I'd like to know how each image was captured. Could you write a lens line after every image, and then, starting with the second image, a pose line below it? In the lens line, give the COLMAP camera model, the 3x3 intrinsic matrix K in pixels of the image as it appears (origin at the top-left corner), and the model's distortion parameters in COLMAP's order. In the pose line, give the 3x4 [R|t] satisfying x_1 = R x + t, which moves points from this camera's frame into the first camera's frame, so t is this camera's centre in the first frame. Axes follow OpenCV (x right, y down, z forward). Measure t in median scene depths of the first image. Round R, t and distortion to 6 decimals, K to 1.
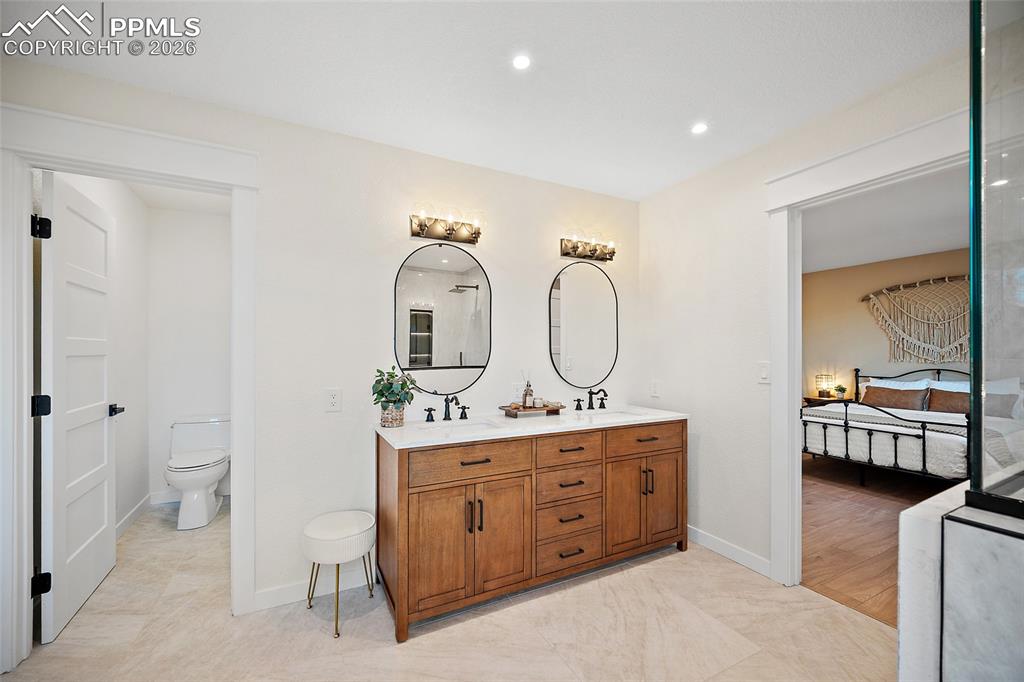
lens RADIAL K [[405.3, 0, 507.3], [0, 405.3, 346.7], [0, 0, 1]] dist [-0.001205, 0.000047]
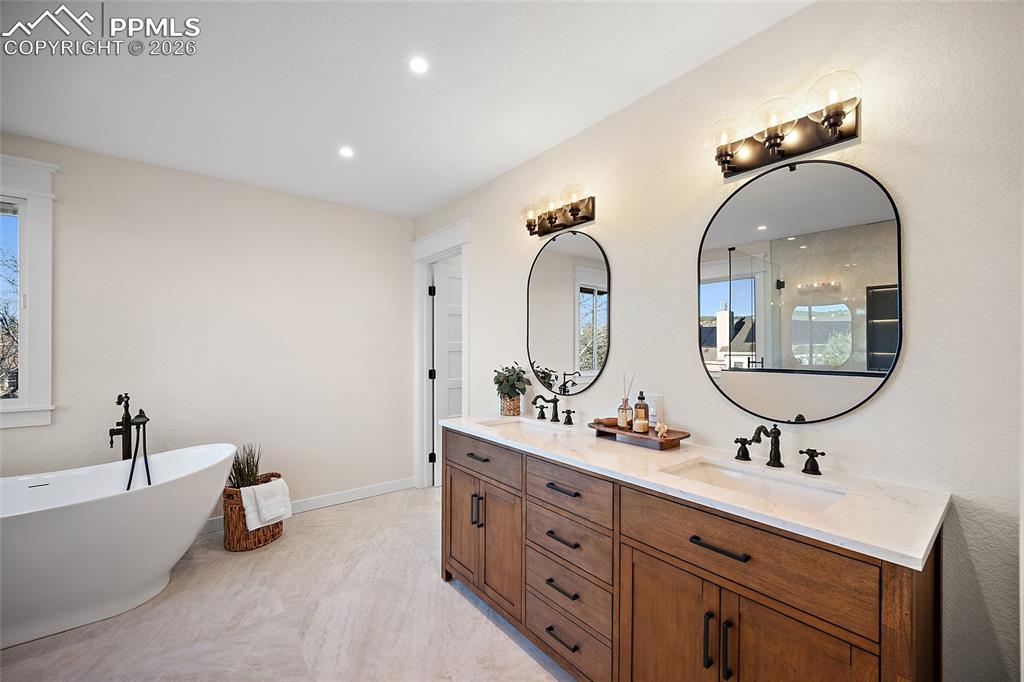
lens RADIAL K [[405.3, 0, 505.0], [0, 405.3, 347.0], [0, 0, 1]] dist [-0.001205, 0.000047]
pose [[0.191302, -0.006545, -0.981509, 0.821943], [0.009964, 0.999939, -0.004726, 0.012813], [0.981481, -0.008876, 0.191355, 0.773475]]
